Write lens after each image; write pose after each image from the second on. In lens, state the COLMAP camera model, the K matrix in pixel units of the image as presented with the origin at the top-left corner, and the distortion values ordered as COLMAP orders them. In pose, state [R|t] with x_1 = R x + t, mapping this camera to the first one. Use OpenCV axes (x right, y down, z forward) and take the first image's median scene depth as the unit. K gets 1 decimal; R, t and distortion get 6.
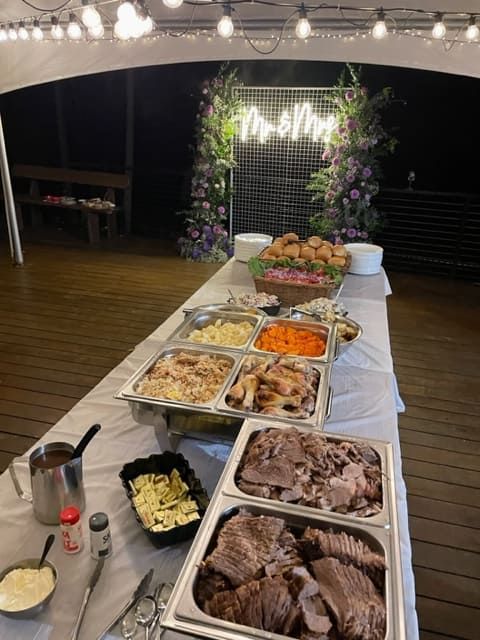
lens RADIAL K [[485.1, 0, 240.5], [0, 485.1, 328.7], [0, 0, 1]] dist [0.082050, -0.108493]
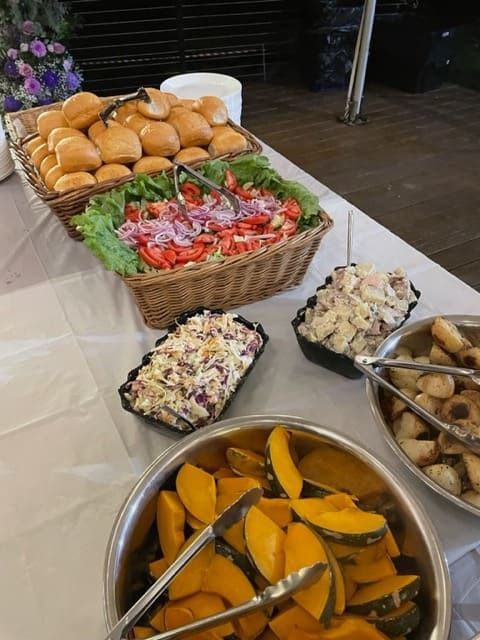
lens RADIAL K [[485.1, 0, 240.1], [0, 485.1, 324.3], [0, 0, 1]] dist [0.082050, -0.108493]
pose [[0.735680, -0.480007, 0.477880, -0.047332], [0.283782, 0.859059, 0.426011, -0.104680], [-0.615015, -0.177794, 0.768210, 0.366358]]
